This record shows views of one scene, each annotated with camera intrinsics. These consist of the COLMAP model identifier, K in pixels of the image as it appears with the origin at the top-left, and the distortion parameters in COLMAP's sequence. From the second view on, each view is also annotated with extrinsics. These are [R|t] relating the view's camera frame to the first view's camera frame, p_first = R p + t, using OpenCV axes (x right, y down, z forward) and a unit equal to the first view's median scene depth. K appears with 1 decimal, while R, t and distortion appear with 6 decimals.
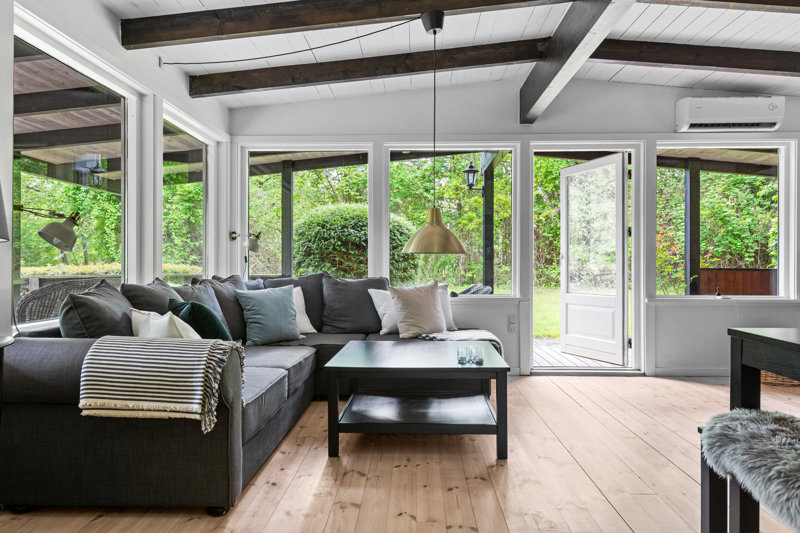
lens RADIAL K [[539.3, 0, 400.0], [0, 539.3, 266.5], [0, 0, 1]] dist [0.012763, 0.001354]
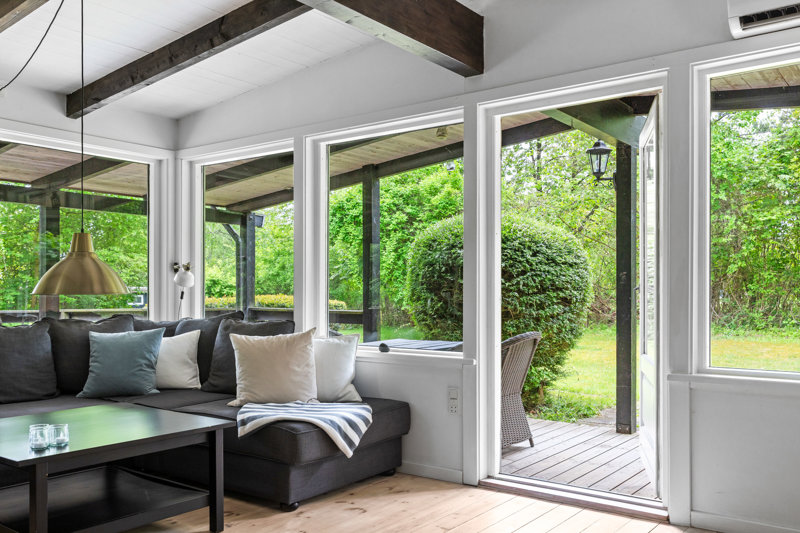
lens RADIAL K [[700.7, 0, 400.0], [0, 700.7, 290.0], [0, 0, 1]] dist [0.004881, -0.000560]
pose [[0.813436, -0.001155, -0.581653, 0.609095], [-0.001463, 0.999991, -0.004032, -0.016446], [0.581653, 0.004131, 0.813427, 0.294054]]
